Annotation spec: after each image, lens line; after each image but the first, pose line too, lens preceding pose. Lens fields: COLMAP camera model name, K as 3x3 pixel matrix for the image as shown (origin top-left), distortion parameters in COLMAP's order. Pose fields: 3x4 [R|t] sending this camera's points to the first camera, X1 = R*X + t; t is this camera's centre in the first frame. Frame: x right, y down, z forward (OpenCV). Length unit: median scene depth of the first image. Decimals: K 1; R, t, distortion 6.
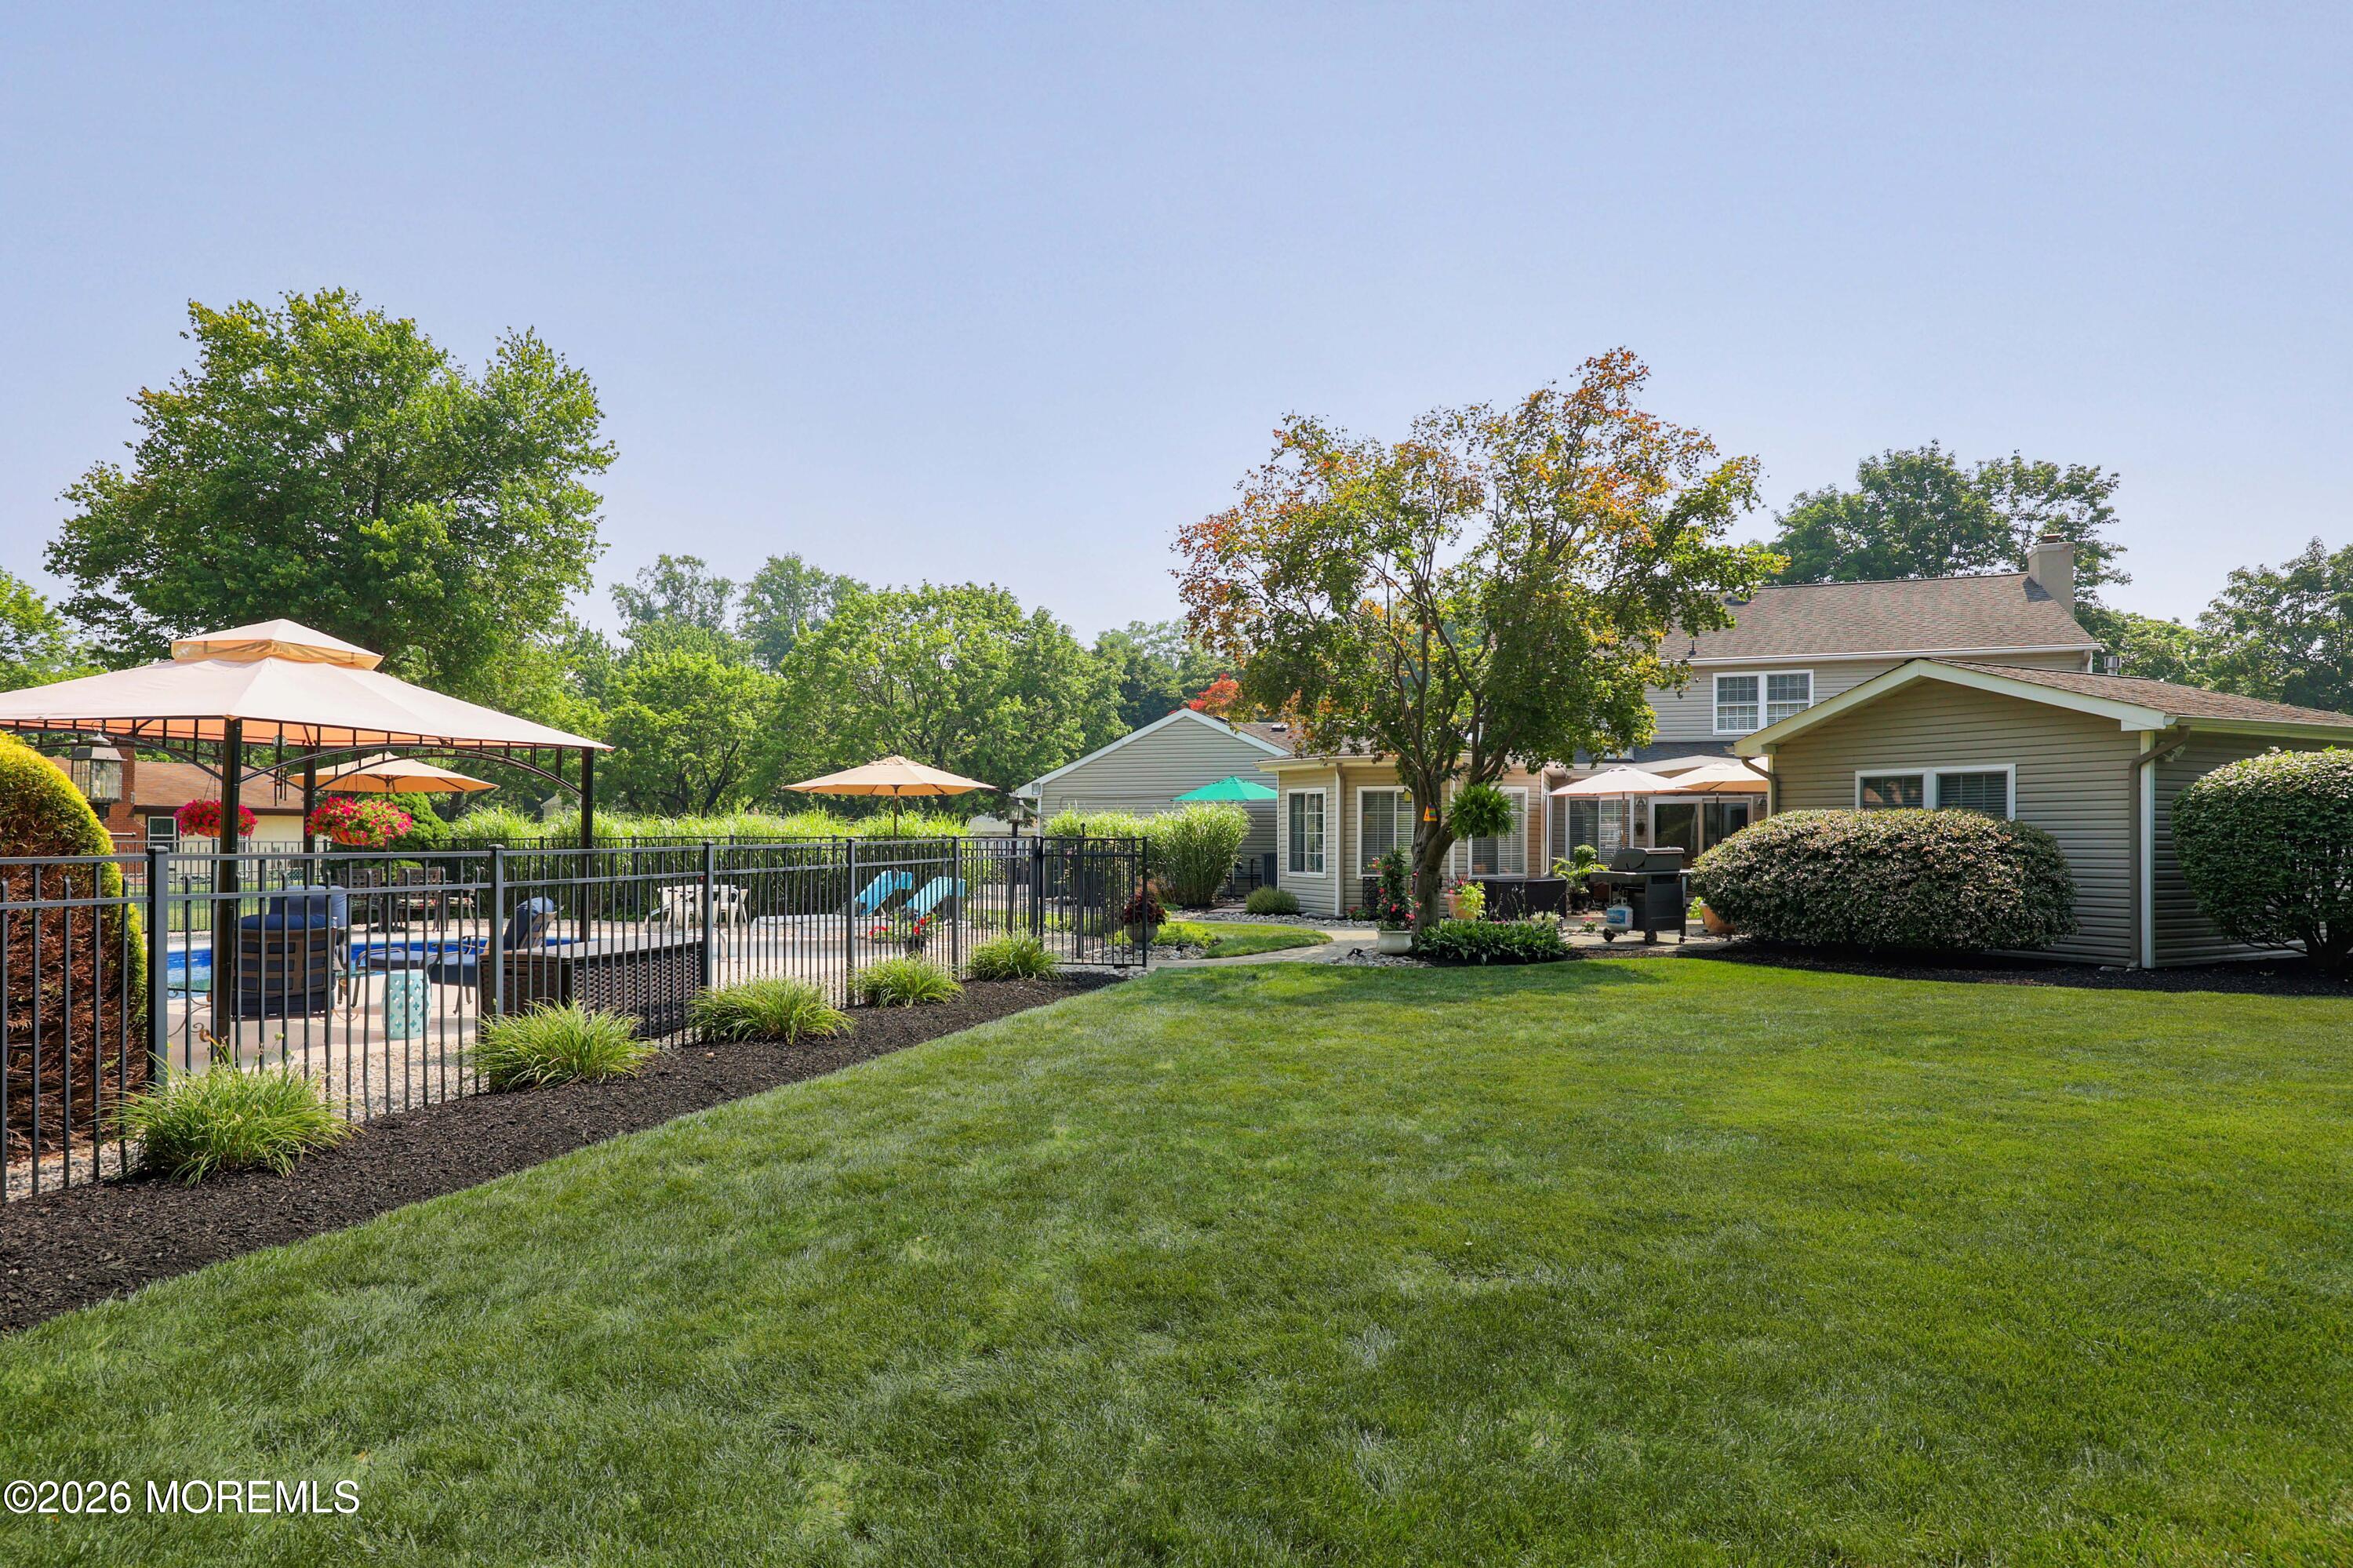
lens RADIAL K [[1334.9, 0, 1174.0], [0, 1334.9, 837.3], [0, 0, 1]] dist [-0.006468, -0.002702]
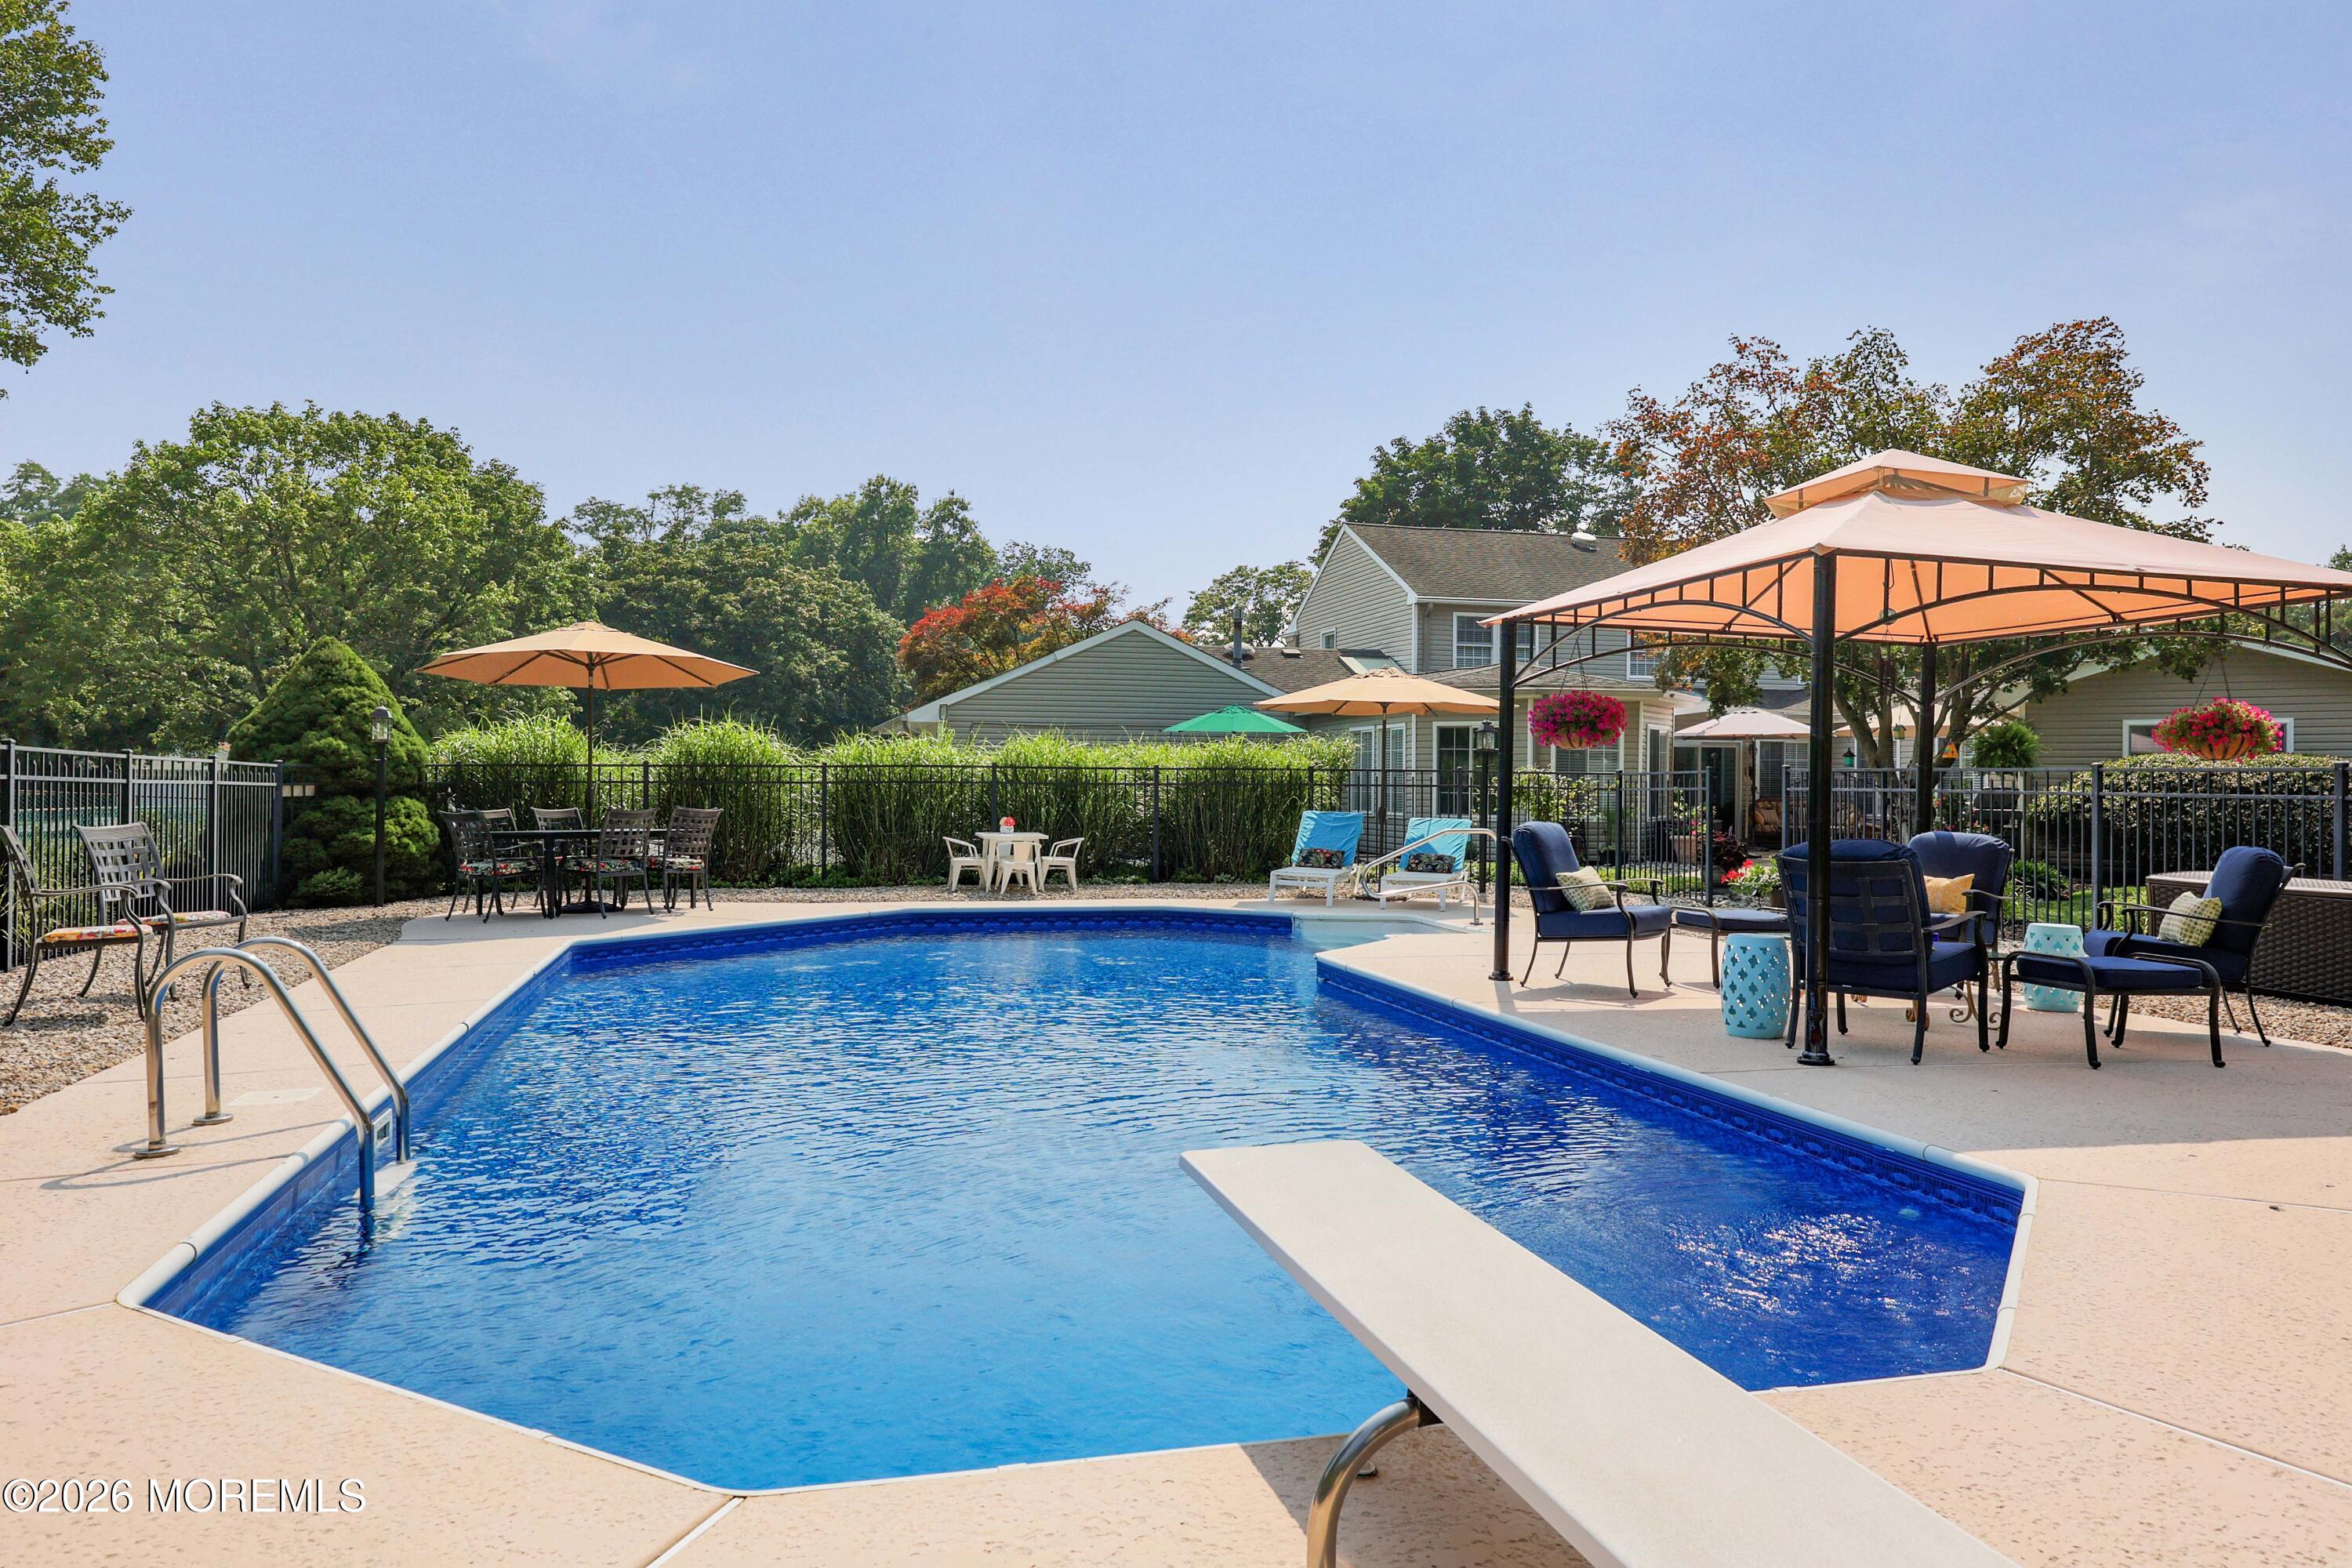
lens RADIAL K [[1574.8, 0, 1176.0], [0, 1574.8, 784.0], [0, 0, 1]] dist [-0.002323, -0.002820]
pose [[0.856071, 0.009173, 0.516776, -0.385448], [-0.007817, 0.999958, -0.004800, 0.007323], [-0.516799, 0.000070, 0.856107, 0.131497]]
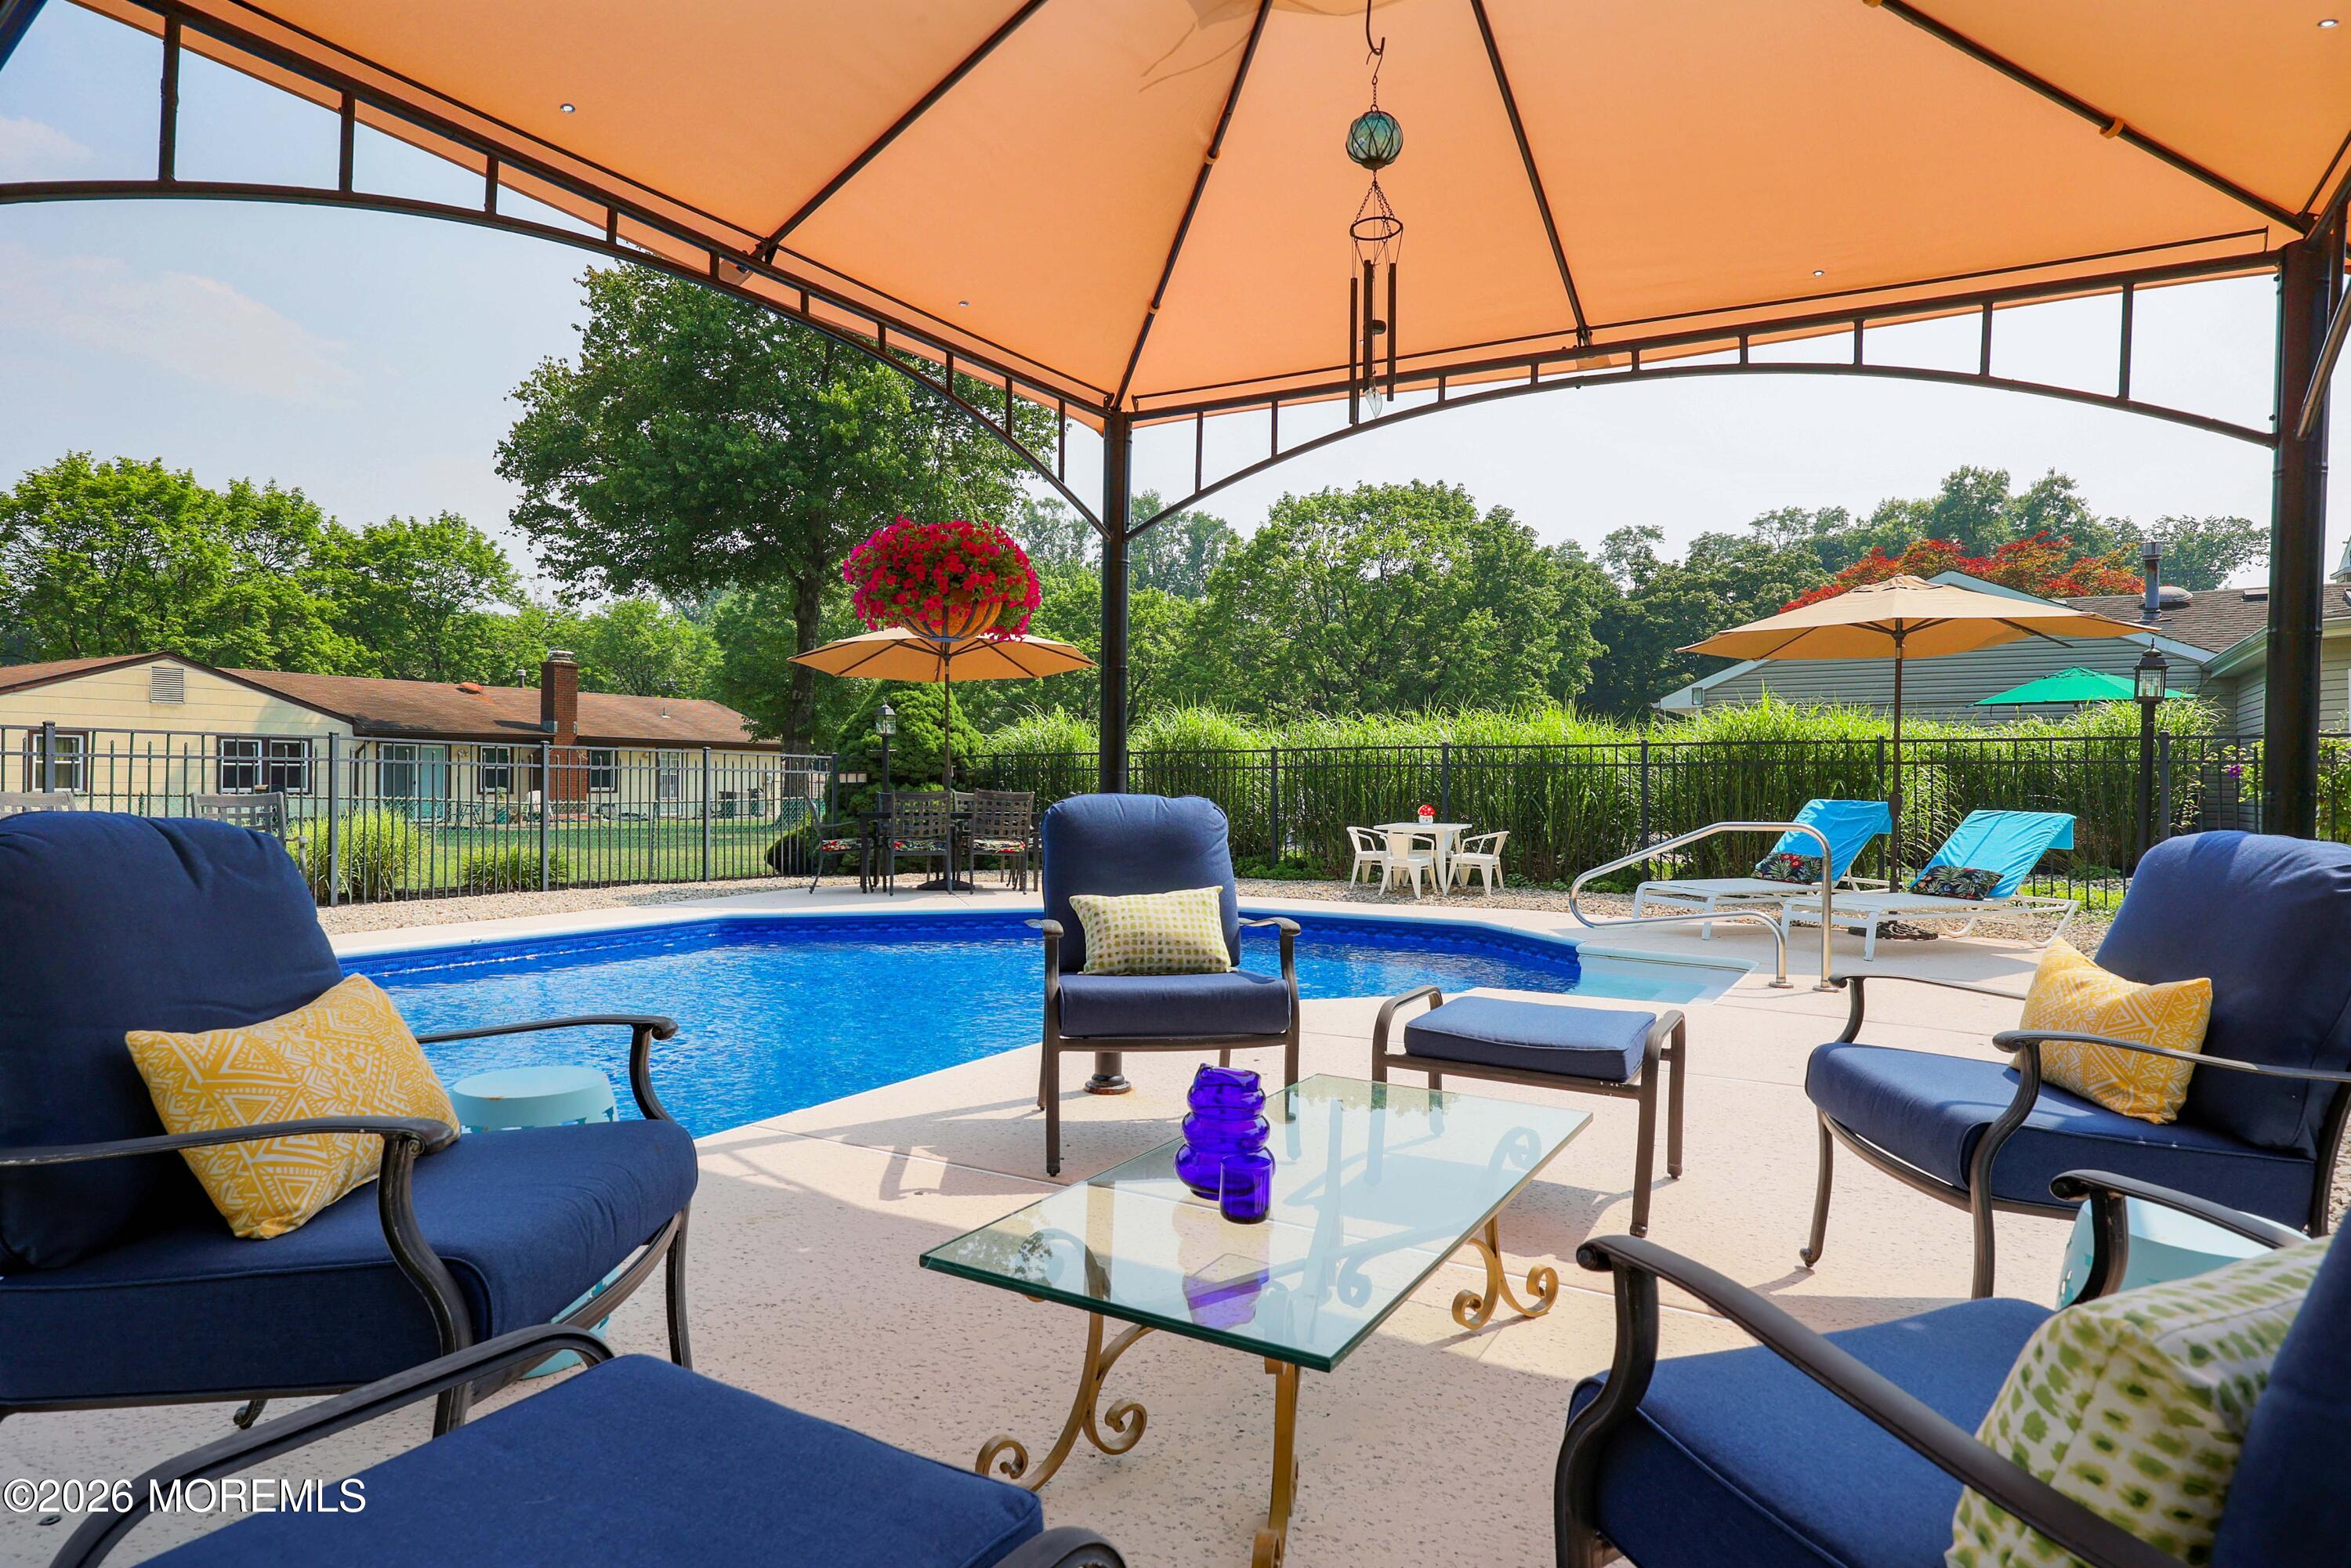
lens RADIAL K [[1337.5, 0, 1138.9], [0, 1337.5, 790.1], [0, 0, 1]] dist [-0.003843, -0.003122]
pose [[0.967655, 0.005956, -0.252206, -0.181627], [-0.005609, 0.999982, 0.002095, 0.011137], [0.252214, -0.000612, 0.967671, 0.212480]]
